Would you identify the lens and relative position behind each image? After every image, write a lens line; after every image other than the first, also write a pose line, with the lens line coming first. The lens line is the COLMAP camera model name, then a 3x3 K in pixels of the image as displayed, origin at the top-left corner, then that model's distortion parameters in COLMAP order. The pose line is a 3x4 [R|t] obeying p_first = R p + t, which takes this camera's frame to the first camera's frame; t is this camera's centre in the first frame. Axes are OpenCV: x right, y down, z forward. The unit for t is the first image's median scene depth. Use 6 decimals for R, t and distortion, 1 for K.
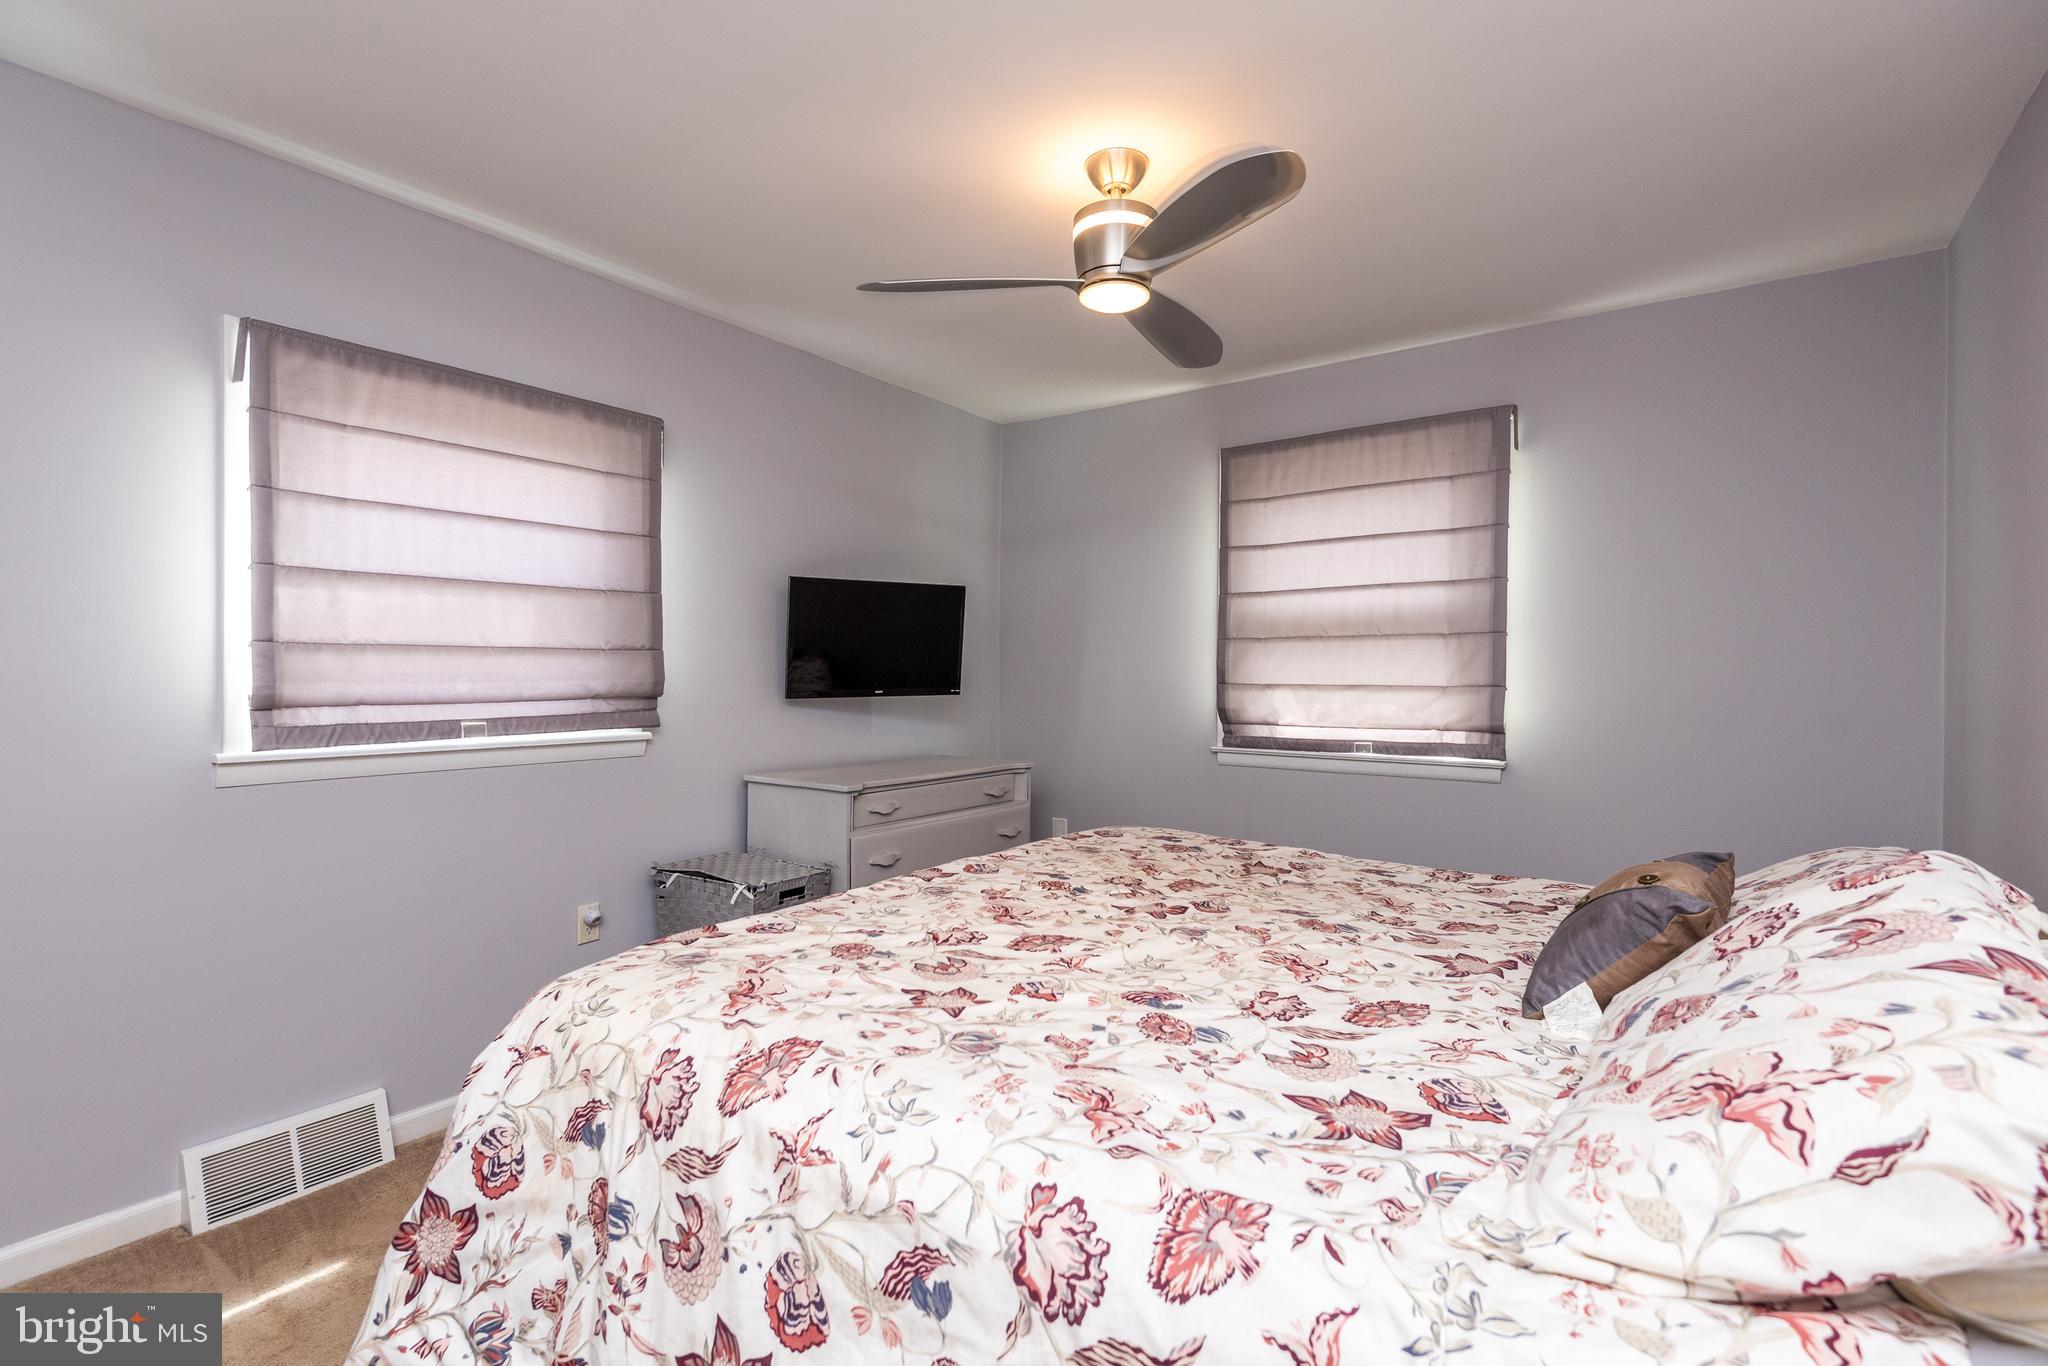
lens RADIAL K [[961.3, 0, 1014.8], [0, 961.3, 672.2], [0, 0, 1]] dist [0.024555, -0.006240]
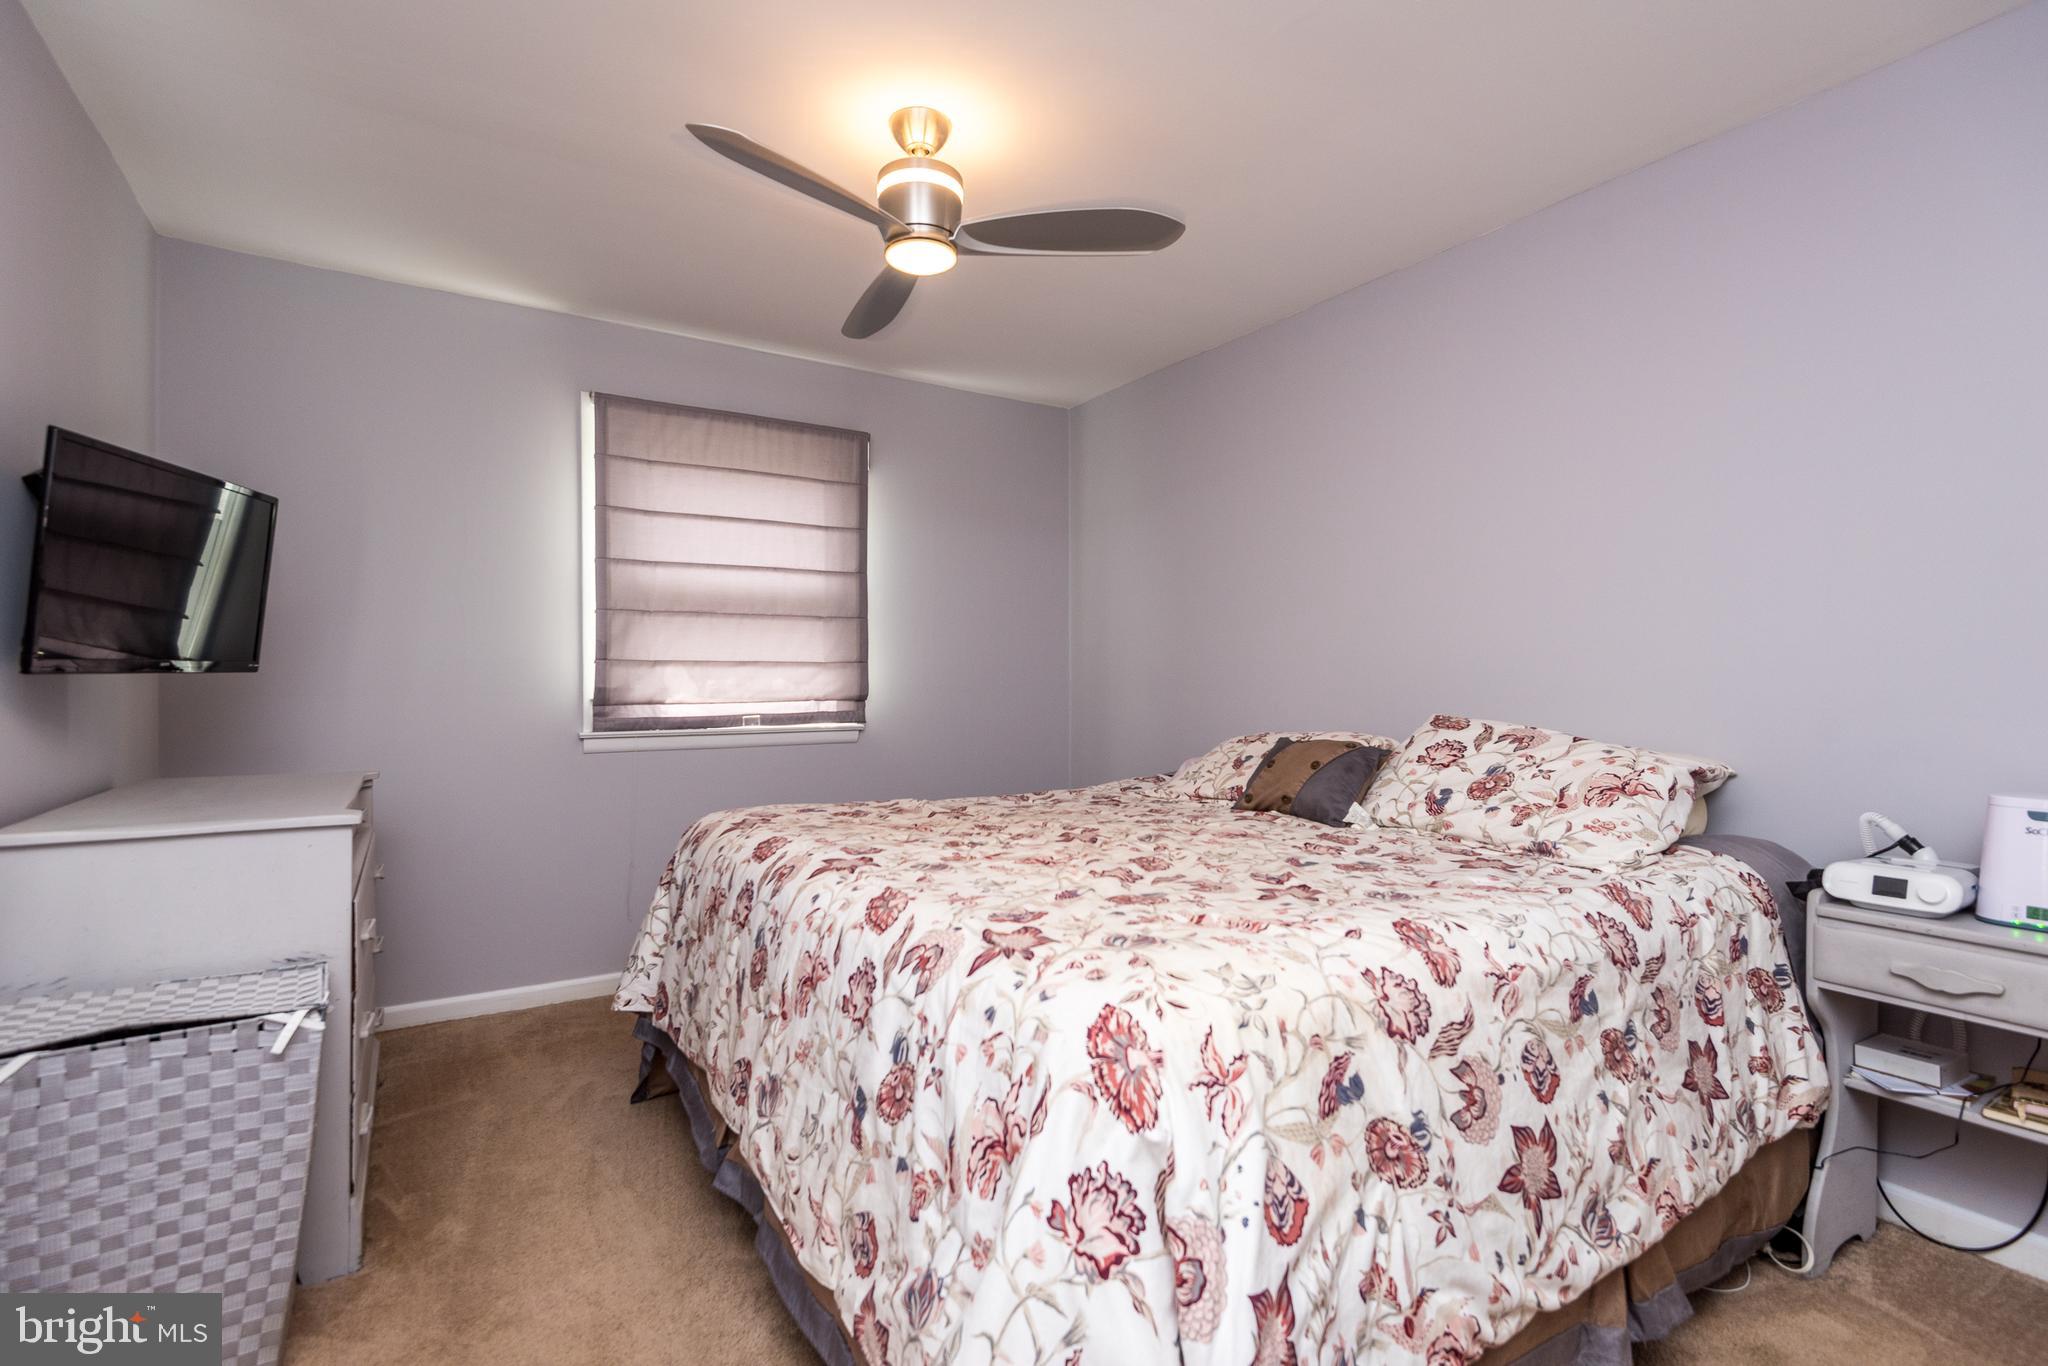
lens RADIAL K [[961.3, 0, 1015.6], [0, 961.3, 684.0], [0, 0, 1]] dist [0.024555, -0.006240]
pose [[0.369918, -0.008263, 0.929028, -0.528510], [0.000835, 0.999963, 0.008561, 0.030349], [-0.929064, -0.002391, 0.369912, 0.358750]]
